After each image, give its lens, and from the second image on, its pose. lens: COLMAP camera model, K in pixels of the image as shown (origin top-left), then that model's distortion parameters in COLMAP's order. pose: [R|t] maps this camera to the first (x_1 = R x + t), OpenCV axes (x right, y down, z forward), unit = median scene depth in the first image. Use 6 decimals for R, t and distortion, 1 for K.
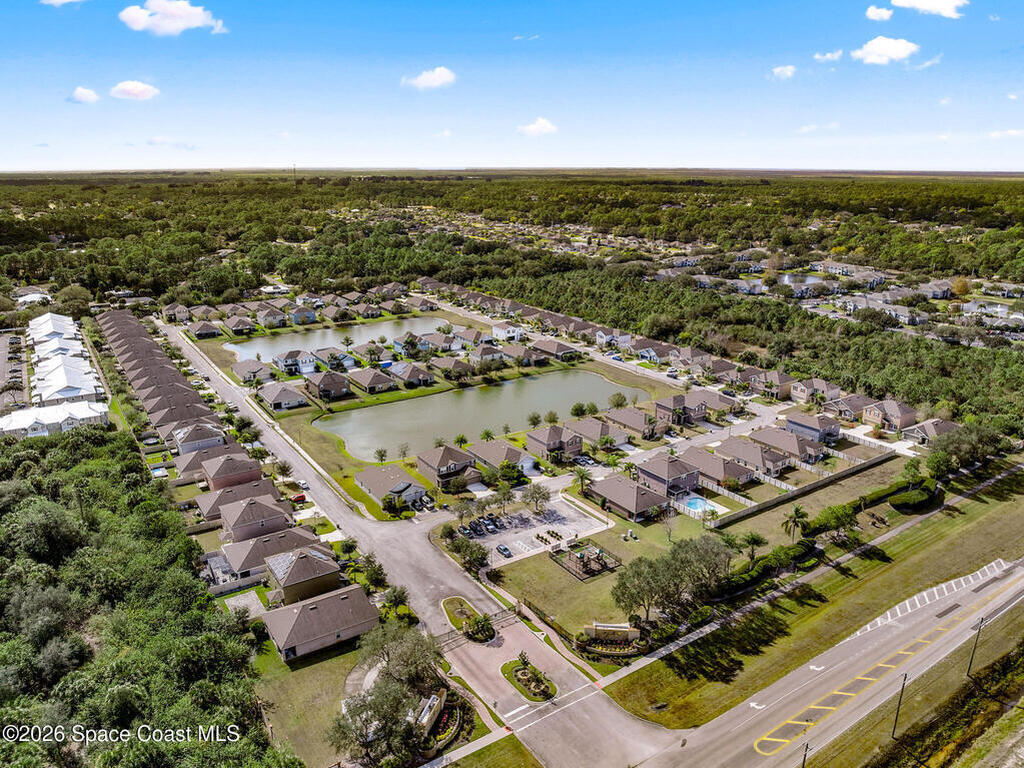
lens RADIAL K [[721.4, 0, 512.0], [0, 721.4, 384.0], [0, 0, 1]] dist [-0.041174, 0.000062]
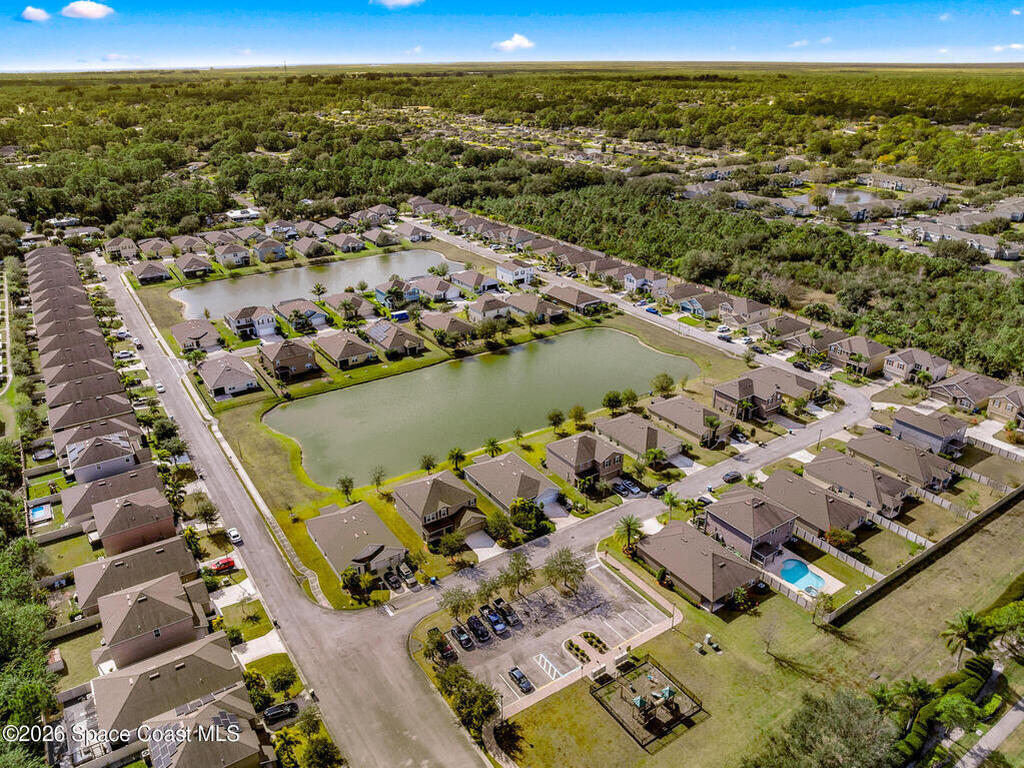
lens RADIAL K [[721.4, 0, 512.0], [0, 721.4, 384.0], [0, 0, 1]] dist [-0.041174, 0.000062]
pose [[0.999969, -0.005432, -0.005703, -0.007820], [0.006127, 0.991497, 0.129985, -0.069265], [0.004948, -0.130016, 0.991499, 0.220257]]
